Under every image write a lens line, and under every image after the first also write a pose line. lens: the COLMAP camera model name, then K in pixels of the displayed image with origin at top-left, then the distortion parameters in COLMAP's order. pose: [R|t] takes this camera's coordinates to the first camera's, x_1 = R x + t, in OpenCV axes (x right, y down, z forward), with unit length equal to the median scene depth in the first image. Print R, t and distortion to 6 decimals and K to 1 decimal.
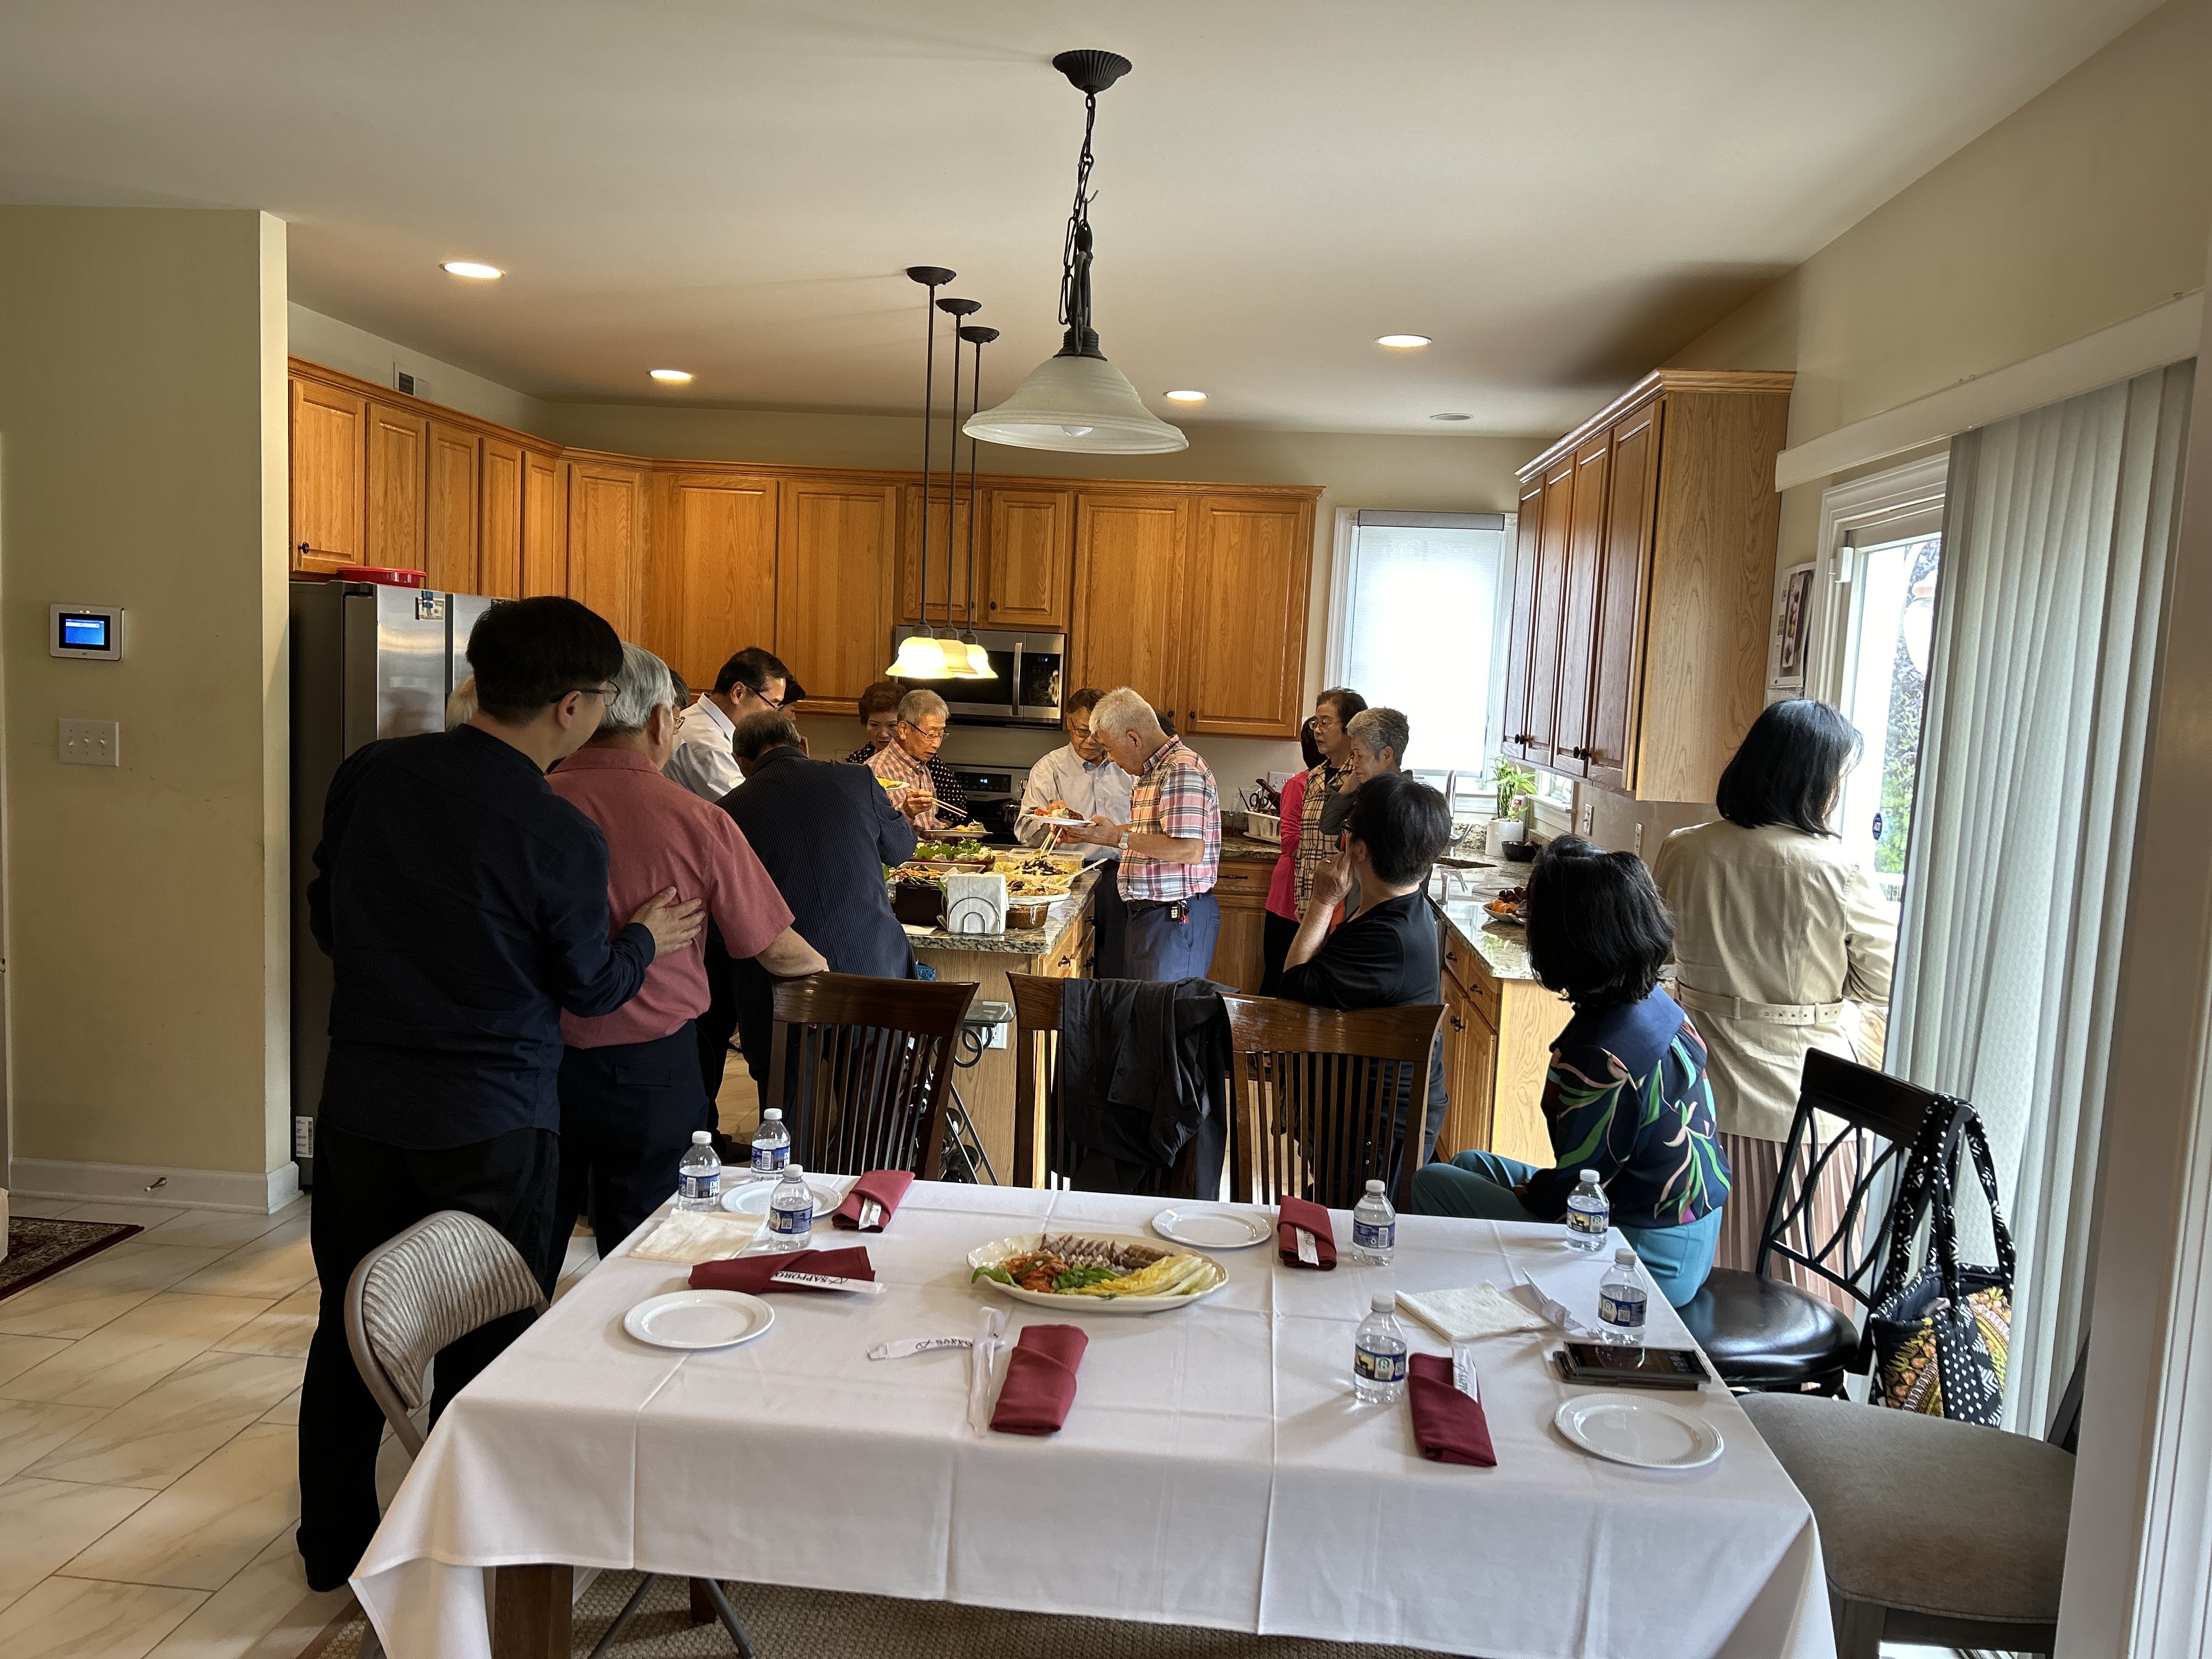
lens RADIAL K [[1615.9, 0, 1113.0], [0, 1615.9, 837.5], [0, 0, 1]] dist [0.142035, -0.301340]
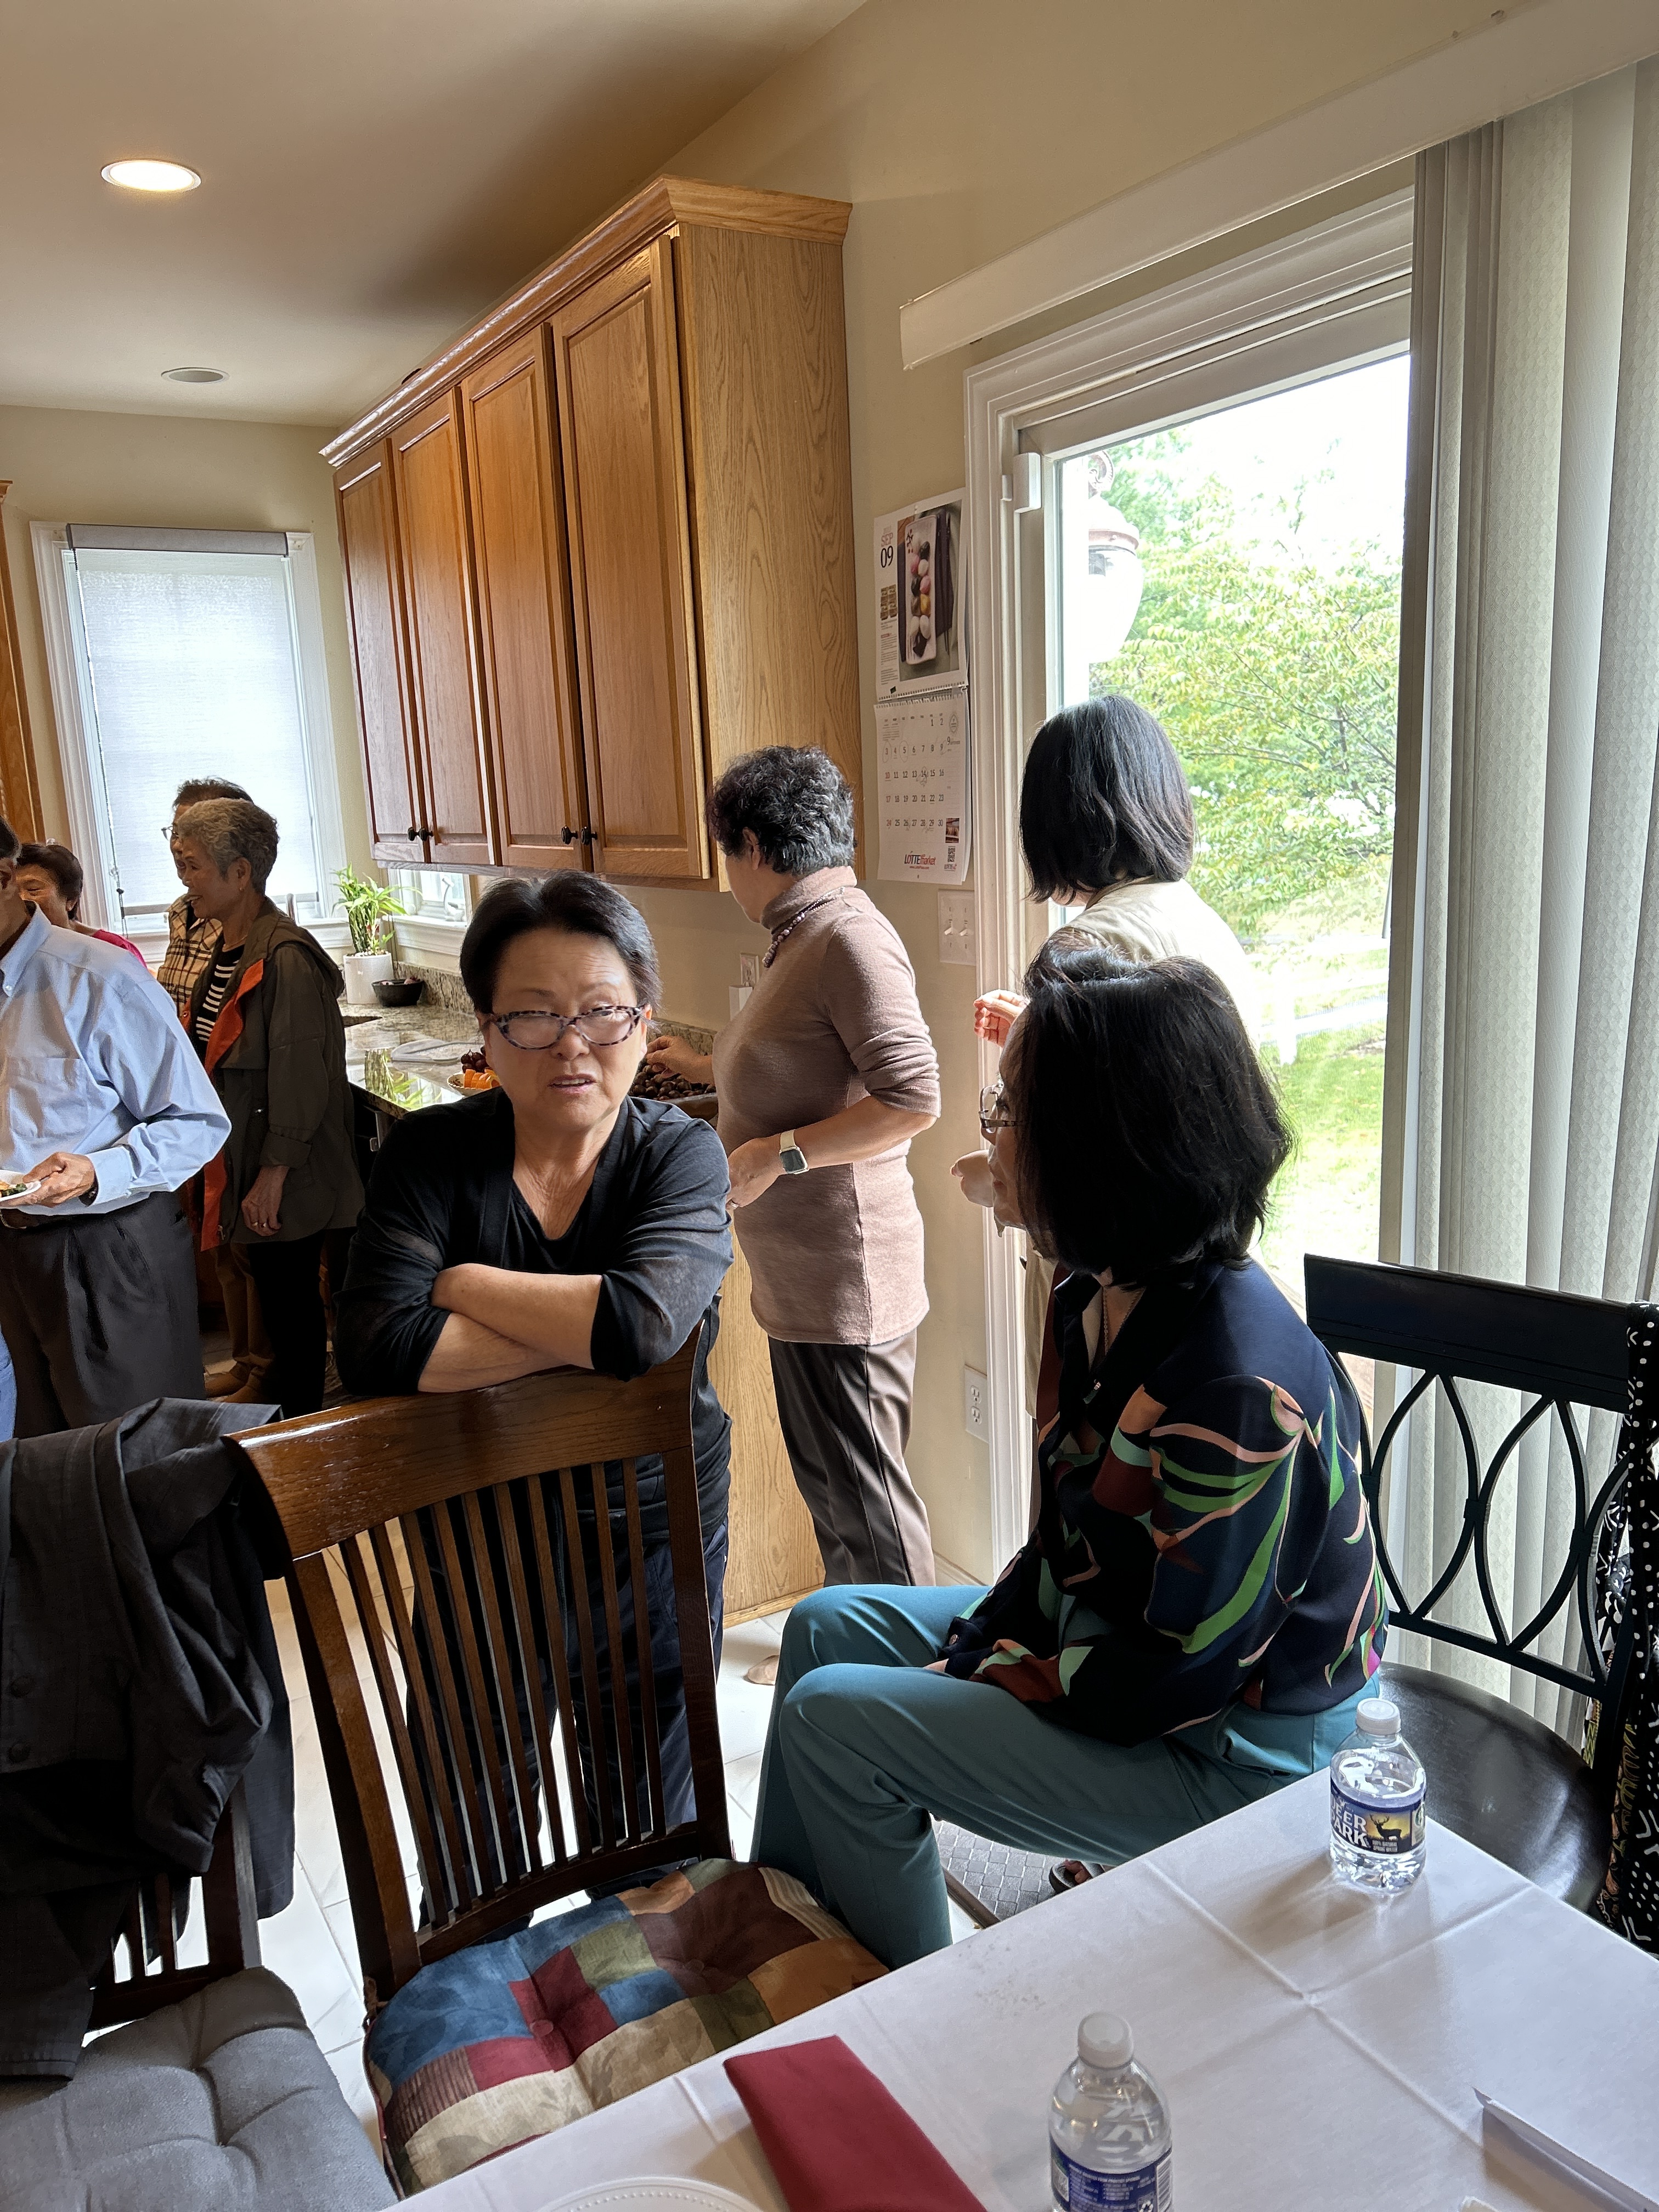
lens RADIAL K [[1638.8, 0, 807.8], [0, 1638.8, 1123.3], [0, 0, 1]] dist [0.052147, -0.049786]
pose [[0.821393, -0.191103, 0.537395, -0.013473], [0.138542, 0.980830, 0.137035, -0.009943], [-0.553281, -0.038108, 0.832123, 0.259095]]
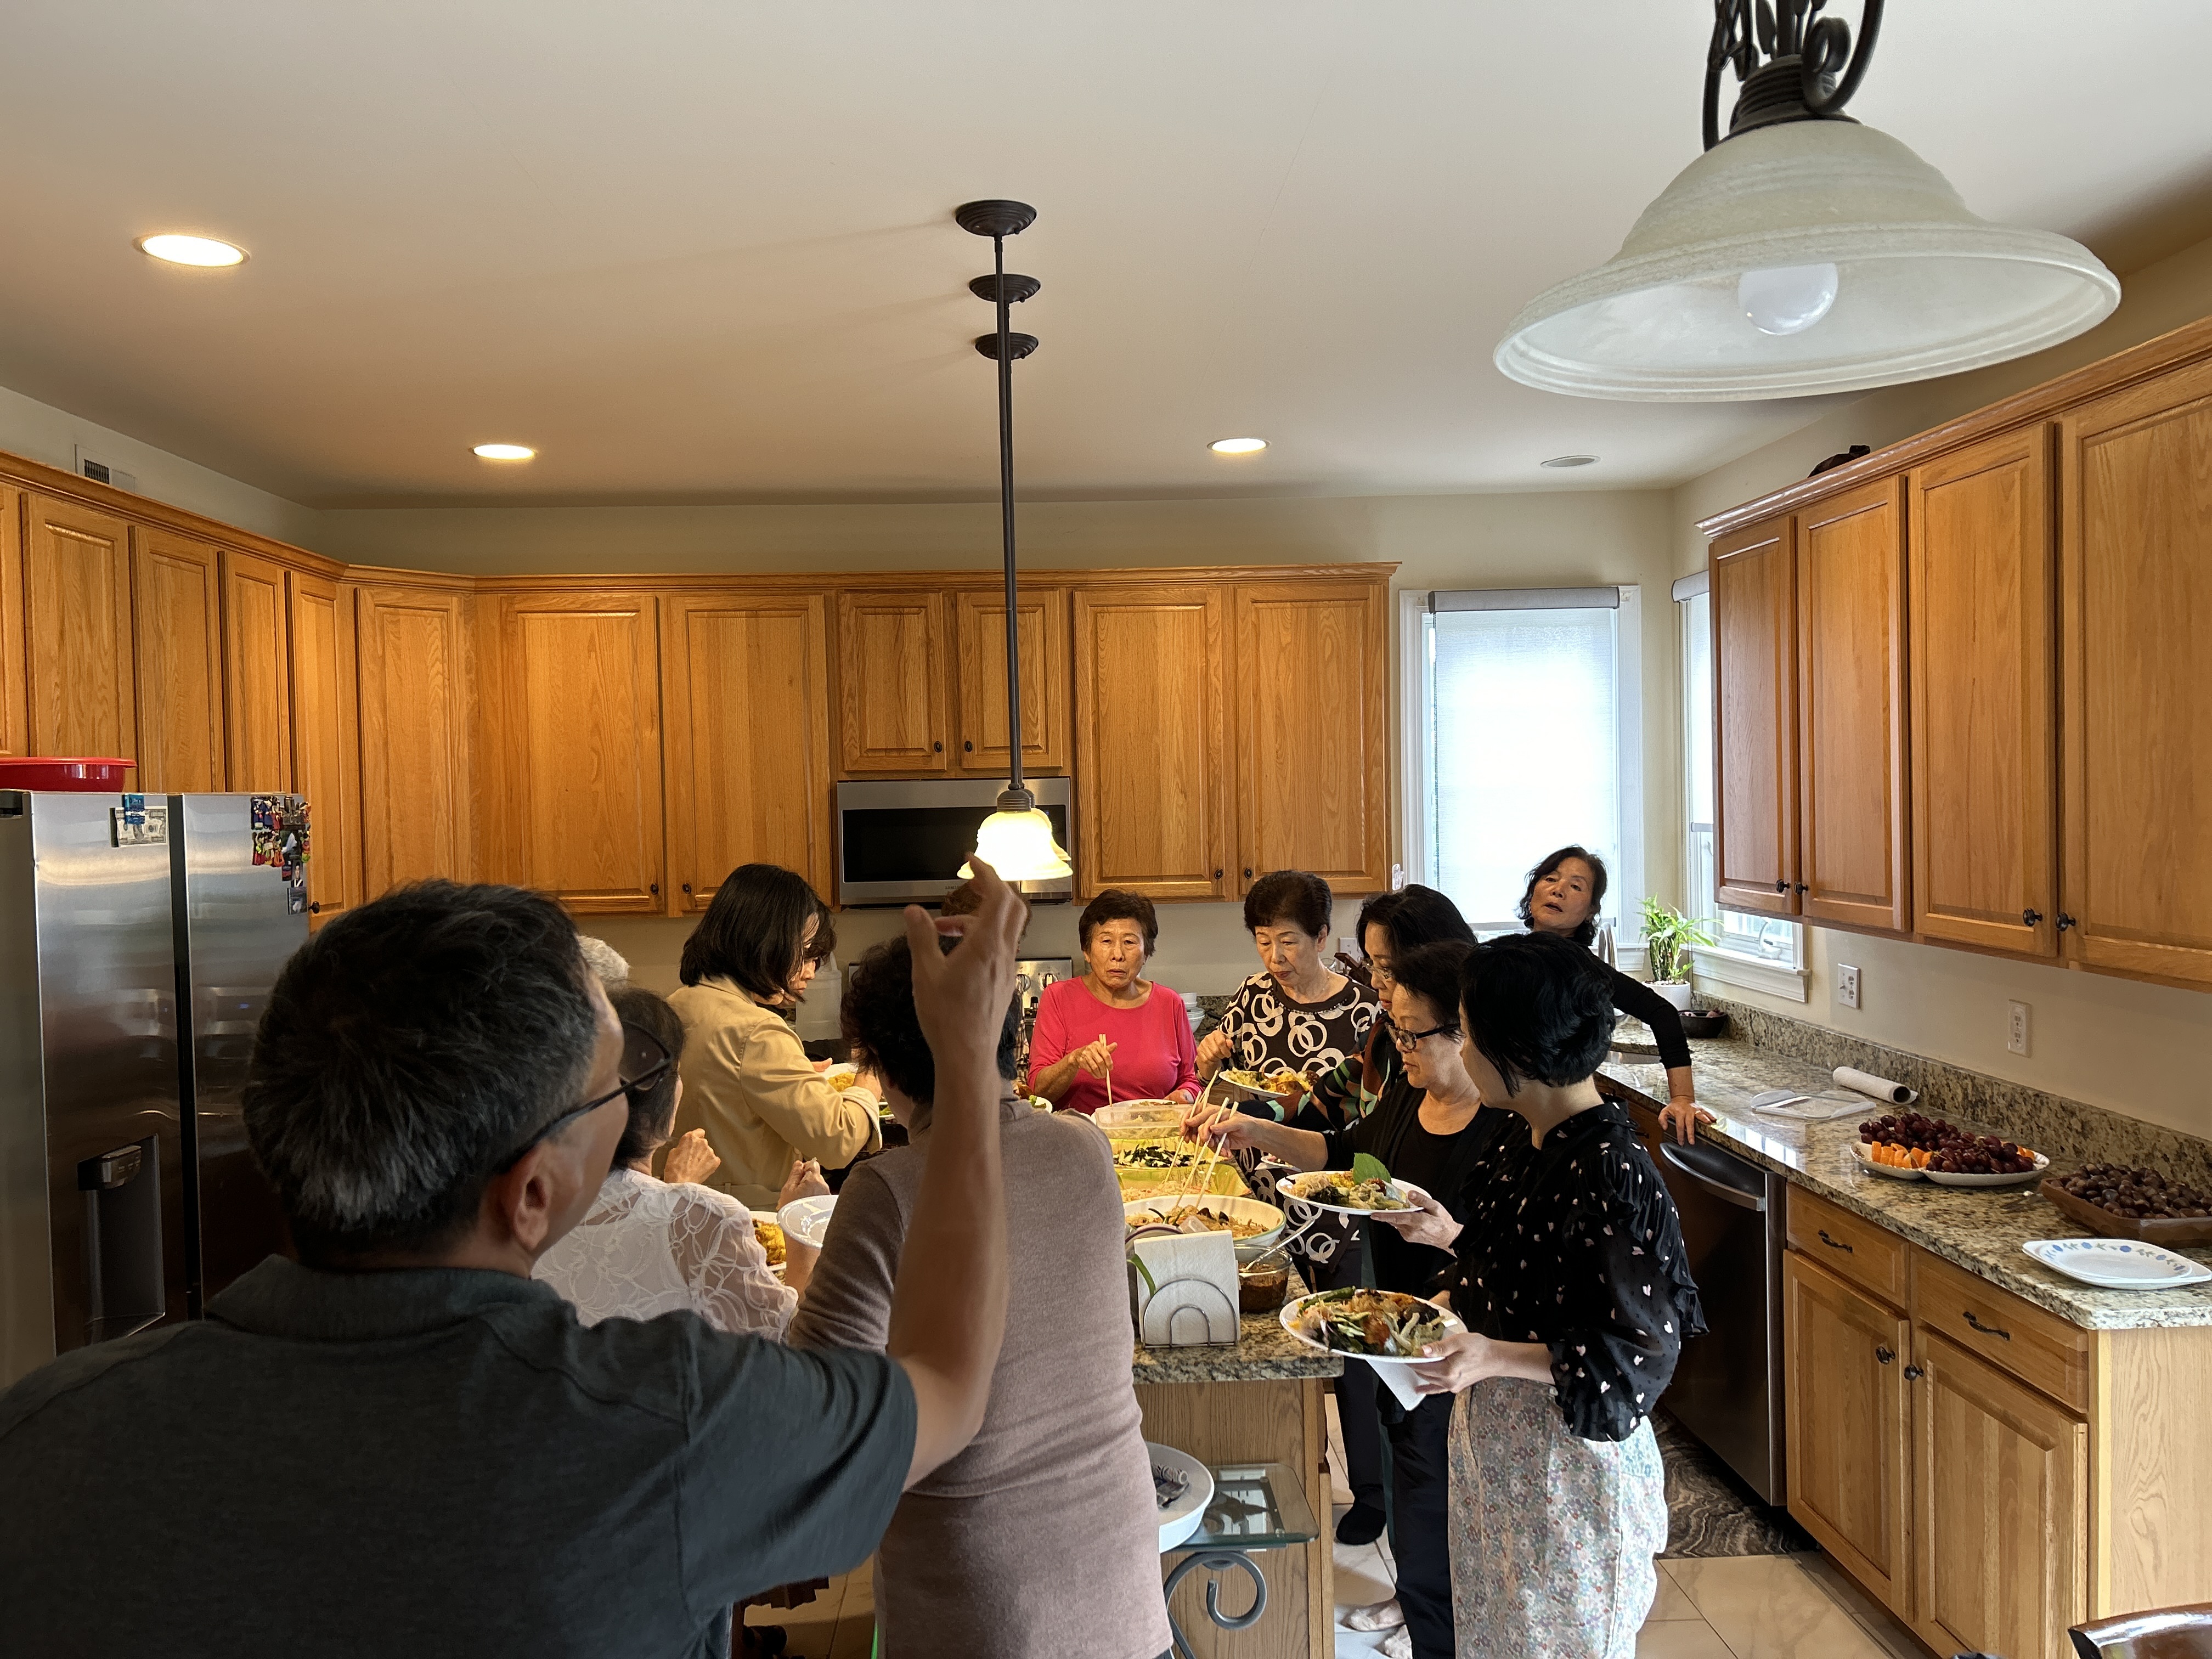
lens RADIAL K [[1637.4, 0, 1106.1], [0, 1637.4, 839.2], [0, 0, 1]] dist [0.071708, -0.077747]
pose [[0.990308, -0.072842, 0.118252, -0.103686], [0.081310, 0.994337, -0.068431, -0.045973], [-0.112597, 0.077383, 0.990623, 0.266171]]
